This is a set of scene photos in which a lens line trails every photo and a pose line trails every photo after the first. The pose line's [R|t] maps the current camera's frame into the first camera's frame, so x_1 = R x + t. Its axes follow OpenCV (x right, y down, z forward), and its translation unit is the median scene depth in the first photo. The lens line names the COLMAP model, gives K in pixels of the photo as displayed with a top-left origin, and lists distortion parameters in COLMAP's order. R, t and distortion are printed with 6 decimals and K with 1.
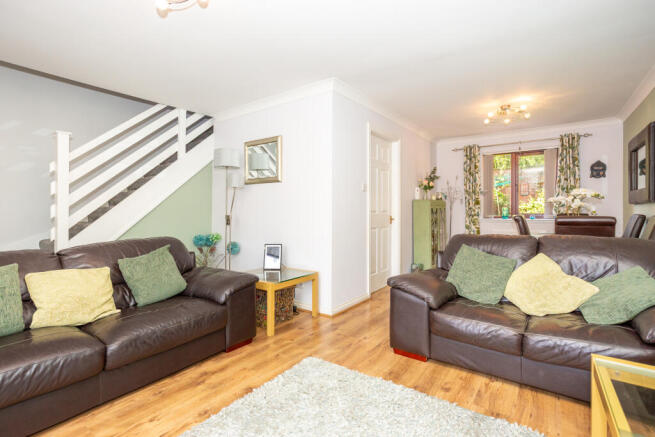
lens RADIAL K [[319.7, 0, 334.0], [0, 319.7, 217.5], [0, 0, 1]] dist [-0.054639, 0.033761]
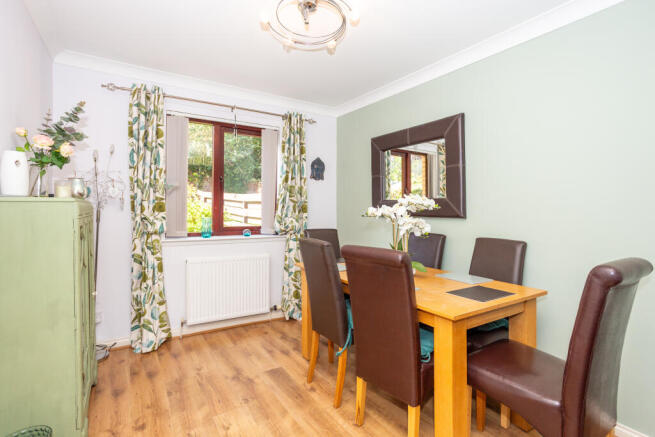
lens RADIAL K [[319.7, 0, 334.0], [0, 319.7, 217.5], [0, 0, 1]] dist [-0.054639, 0.033761]
pose [[0.349050, -0.009359, 0.937057, 0.094640], [0.018114, 0.999831, 0.003239, -0.029770], [-0.936929, 0.015843, 0.349160, 0.613272]]
